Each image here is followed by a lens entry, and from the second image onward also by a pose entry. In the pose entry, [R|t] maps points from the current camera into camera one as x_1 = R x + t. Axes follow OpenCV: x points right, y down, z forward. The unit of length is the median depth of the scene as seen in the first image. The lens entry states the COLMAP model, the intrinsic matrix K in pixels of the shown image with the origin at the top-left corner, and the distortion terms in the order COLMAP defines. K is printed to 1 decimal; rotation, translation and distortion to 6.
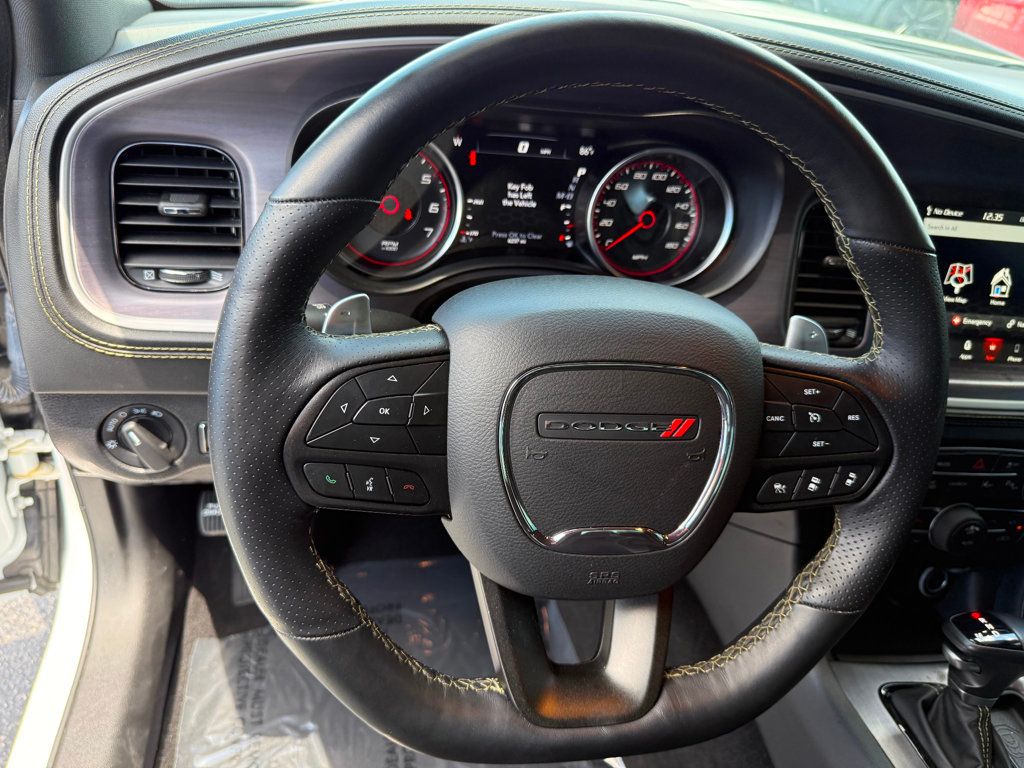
lens RADIAL K [[735.2, 0, 505.6], [0, 735.2, 392.2], [0, 0, 1]] dist [0.029694, -0.033888]
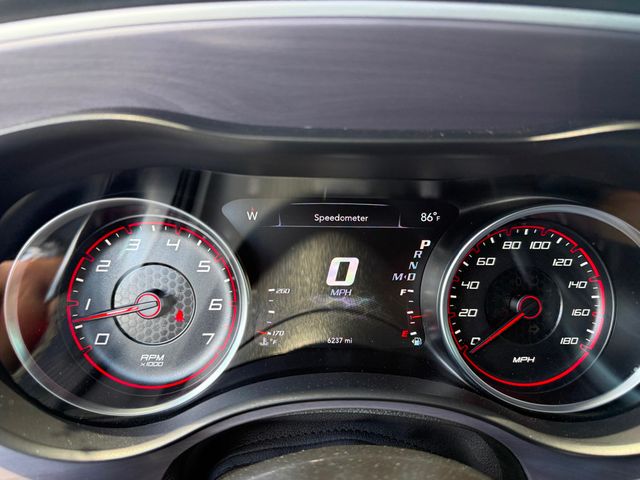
lens RADIAL K [[459.5, 0, 322.4], [0, 459.5, 234.6], [0, 0, 1]] dist [0.029694, -0.033888]
pose [[0.991181, -0.050012, -0.122712, 0.058399], [0.009282, 0.949974, -0.312192, -0.166282], [0.132187, 0.308300, 0.942060, 0.553823]]
